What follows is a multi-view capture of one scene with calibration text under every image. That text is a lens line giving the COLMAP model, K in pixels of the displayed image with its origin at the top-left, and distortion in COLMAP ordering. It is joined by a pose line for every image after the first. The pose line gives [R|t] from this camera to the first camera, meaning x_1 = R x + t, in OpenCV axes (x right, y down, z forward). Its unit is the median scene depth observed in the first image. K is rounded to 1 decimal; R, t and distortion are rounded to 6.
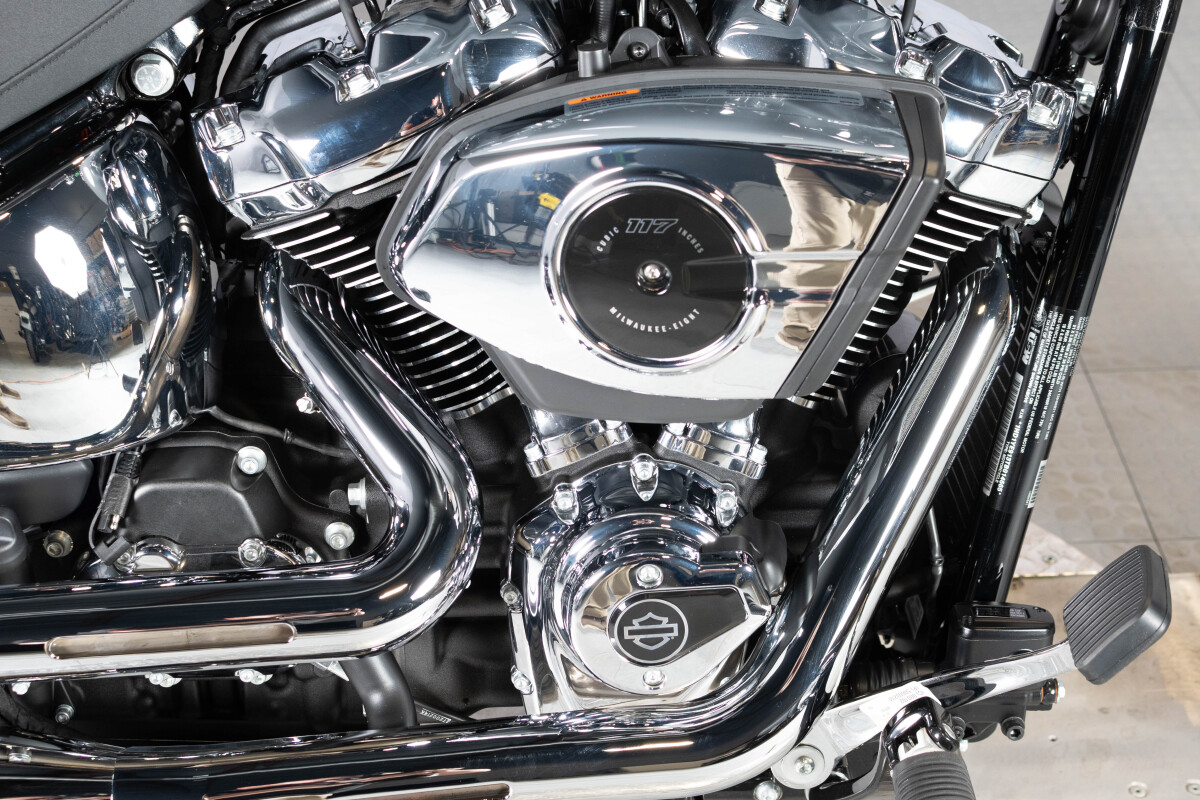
lens RADIAL K [[2015.6, 0, 614.8], [0, 2015.6, 416.2], [0, 0, 1]] dist [-0.001025, -0.099585]
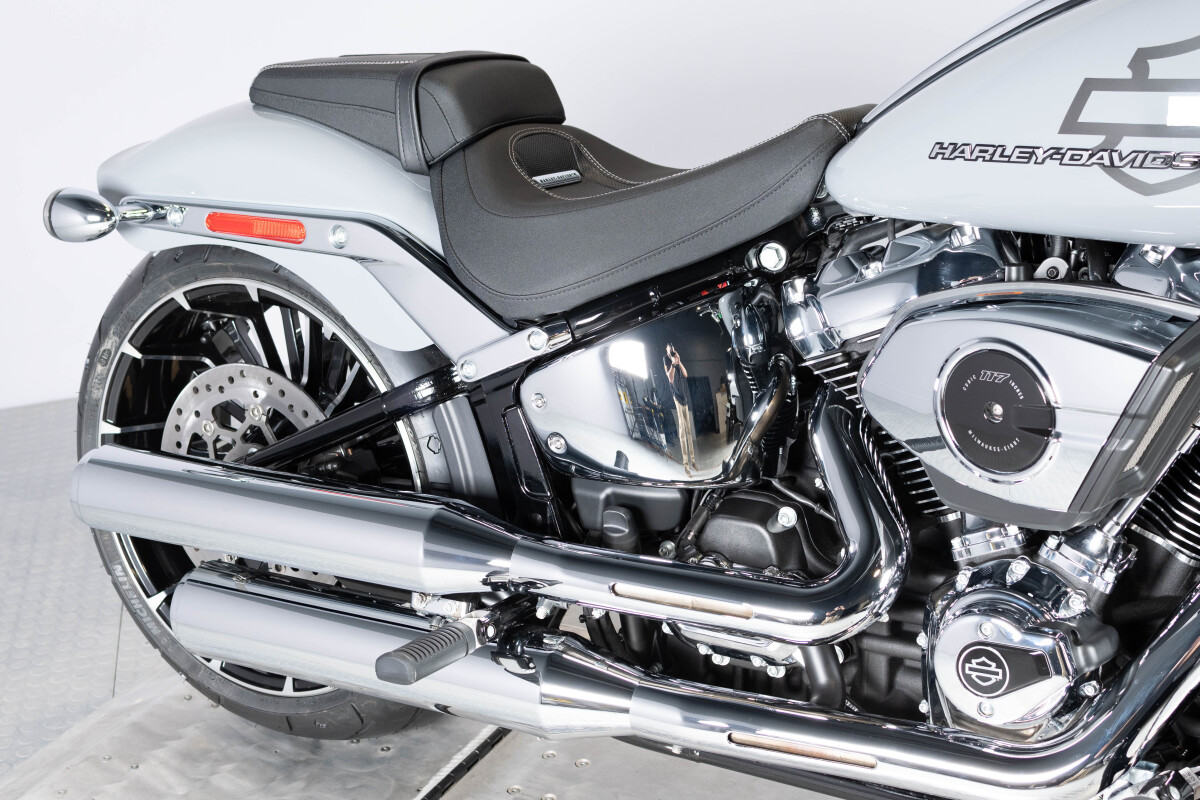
lens RADIAL K [[1916.7, 0, 598.3], [0, 1916.7, 349.0], [0, 0, 1]] dist [-0.020958, 0.078583]
pose [[0.837088, 0.137321, -0.529554, 0.456241], [-0.231580, 0.965924, -0.115589, 0.102960], [0.495636, 0.219392, 0.840364, -0.299366]]
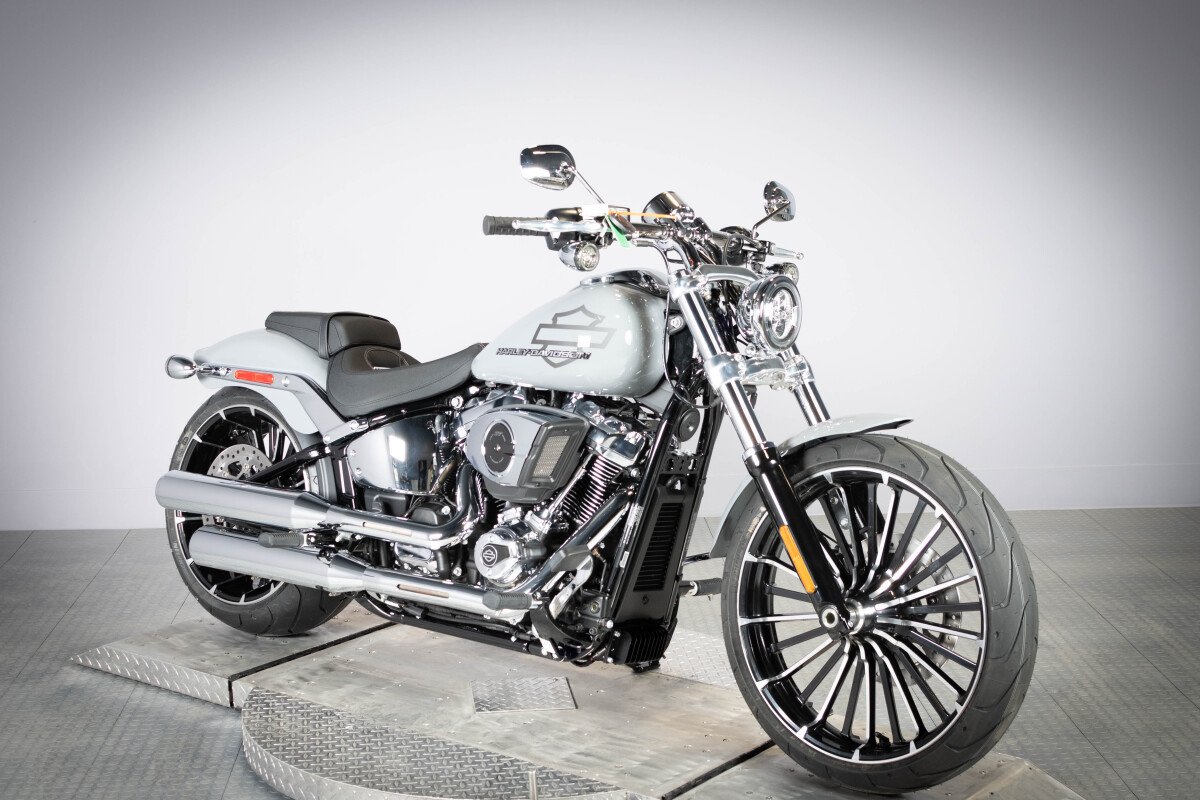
lens RADIAL K [[1852.6, 0, 596.2], [0, 1852.6, 395.7], [0, 0, 1]] dist [-0.011271, -0.068620]
pose [[0.769141, 0.118651, -0.627968, 2.108005], [-0.359934, 0.892374, -0.272242, 0.655054], [0.528080, 0.435419, 0.729069, -1.350647]]
